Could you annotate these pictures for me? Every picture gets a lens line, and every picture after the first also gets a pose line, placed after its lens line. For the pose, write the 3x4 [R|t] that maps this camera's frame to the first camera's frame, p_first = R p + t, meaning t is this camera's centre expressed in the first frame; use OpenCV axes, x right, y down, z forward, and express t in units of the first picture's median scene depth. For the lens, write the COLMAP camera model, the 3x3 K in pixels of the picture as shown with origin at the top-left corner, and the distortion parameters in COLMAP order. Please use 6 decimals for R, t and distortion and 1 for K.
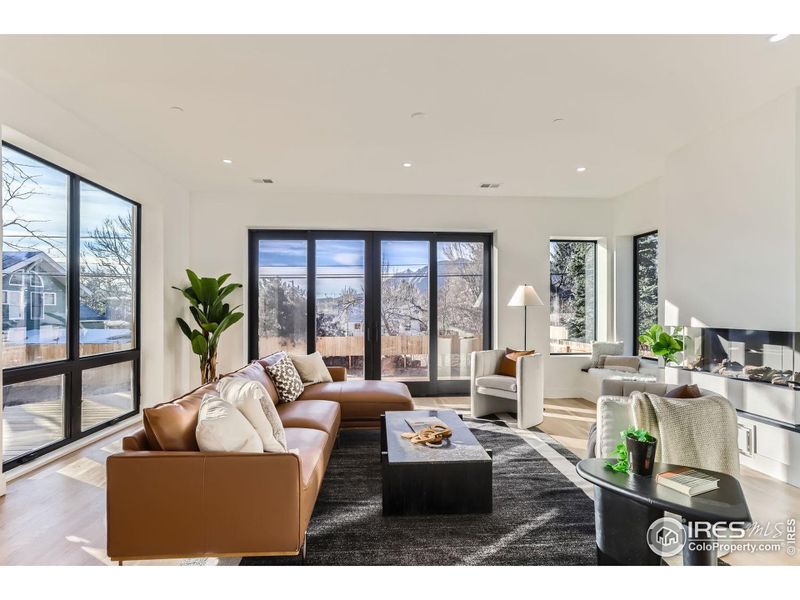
lens RADIAL K [[402.3, 0, 400.0], [0, 402.3, 300.0], [0, 0, 1]] dist [-0.003546, -0.000116]
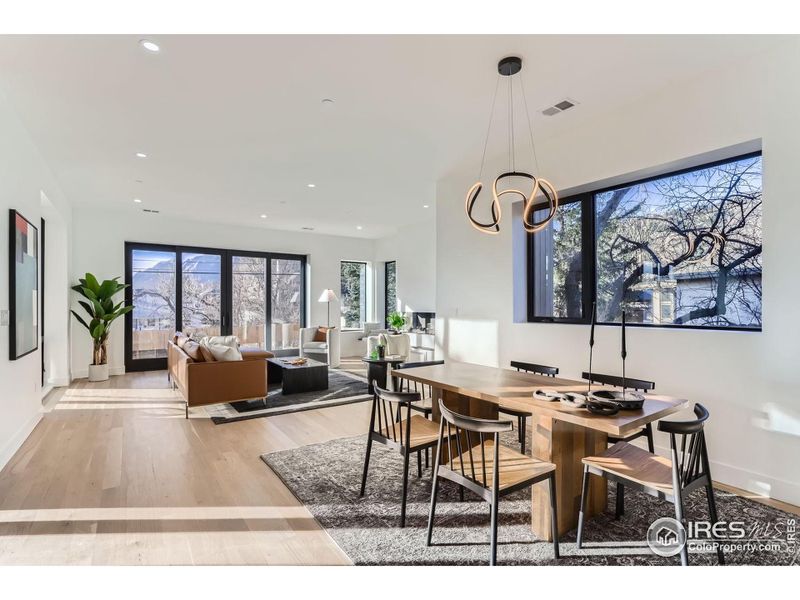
lens RADIAL K [[402.3, 0, 400.0], [0, 402.3, 300.0], [0, 0, 1]] dist [-0.003546, -0.000116]
pose [[0.855412, 0.002456, 0.517942, -0.290628], [-0.009684, 0.999890, 0.011253, -0.012587], [-0.517857, -0.014642, 0.855342, -0.569949]]
